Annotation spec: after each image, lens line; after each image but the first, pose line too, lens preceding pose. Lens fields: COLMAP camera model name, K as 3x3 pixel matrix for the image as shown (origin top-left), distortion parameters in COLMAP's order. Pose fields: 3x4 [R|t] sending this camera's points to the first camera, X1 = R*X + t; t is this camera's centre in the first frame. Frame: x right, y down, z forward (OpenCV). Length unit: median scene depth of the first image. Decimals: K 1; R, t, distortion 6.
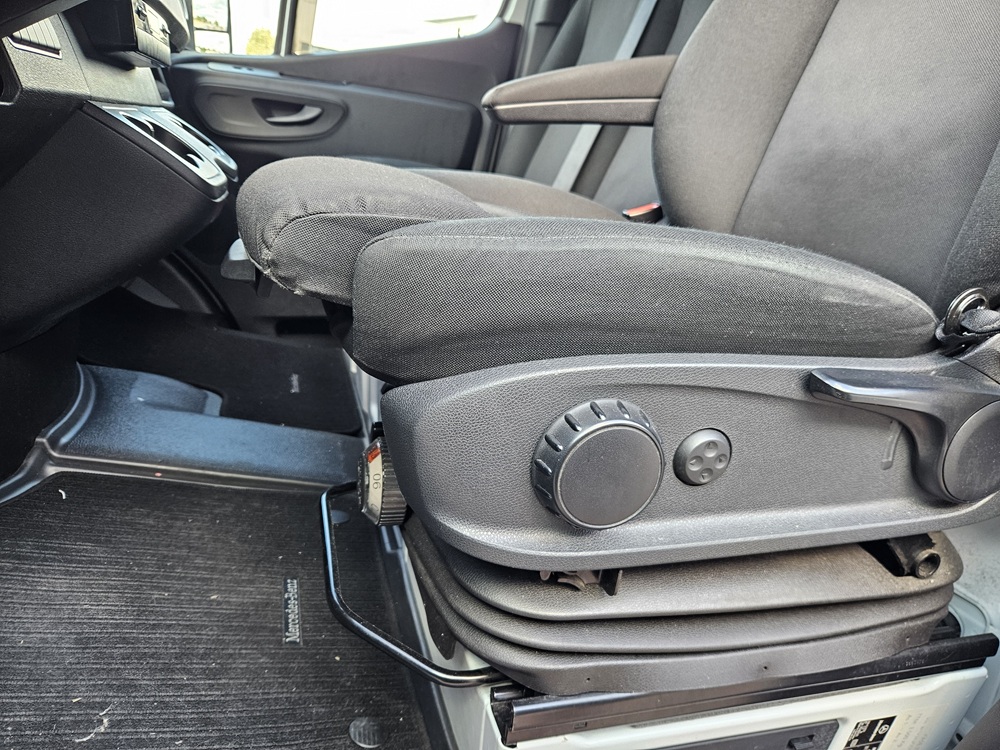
lens RADIAL K [[672.9, 0, 503.6], [0, 672.9, 380.4], [0, 0, 1]] dist [0.022646, -0.003694]
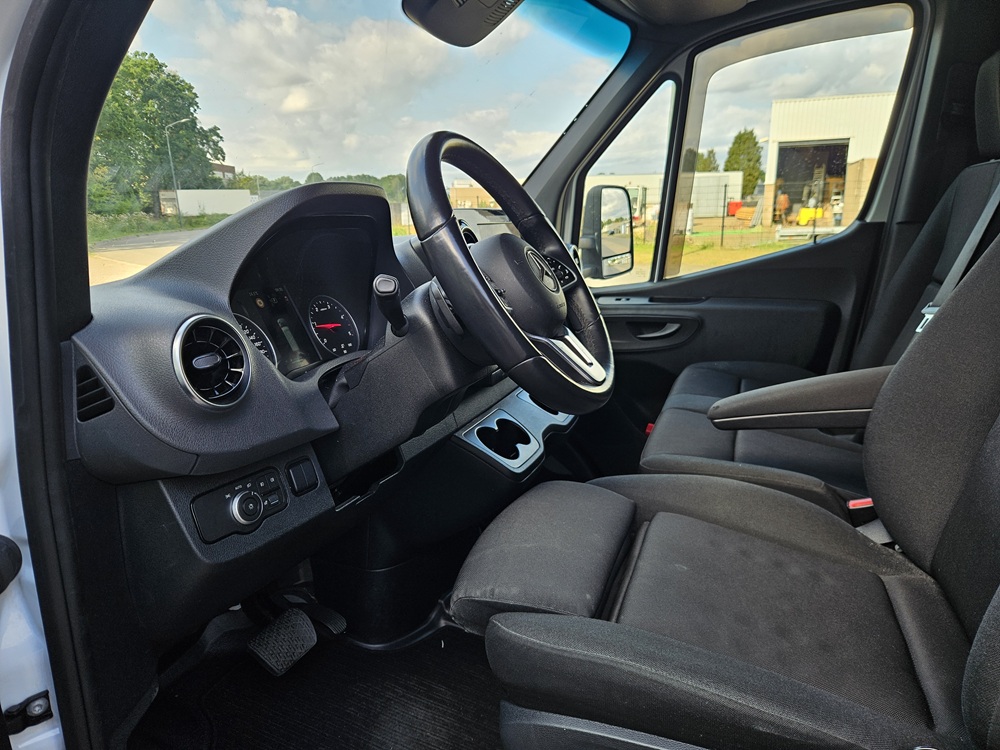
lens RADIAL K [[672.9, 0, 501.0], [0, 672.9, 371.9], [0, 0, 1]] dist [0.022646, -0.003694]
pose [[0.783076, 0.003067, -0.621918, 0.232204], [-0.088059, 0.990460, -0.105993, -0.162022], [0.615660, 0.137766, 0.775876, -0.123921]]
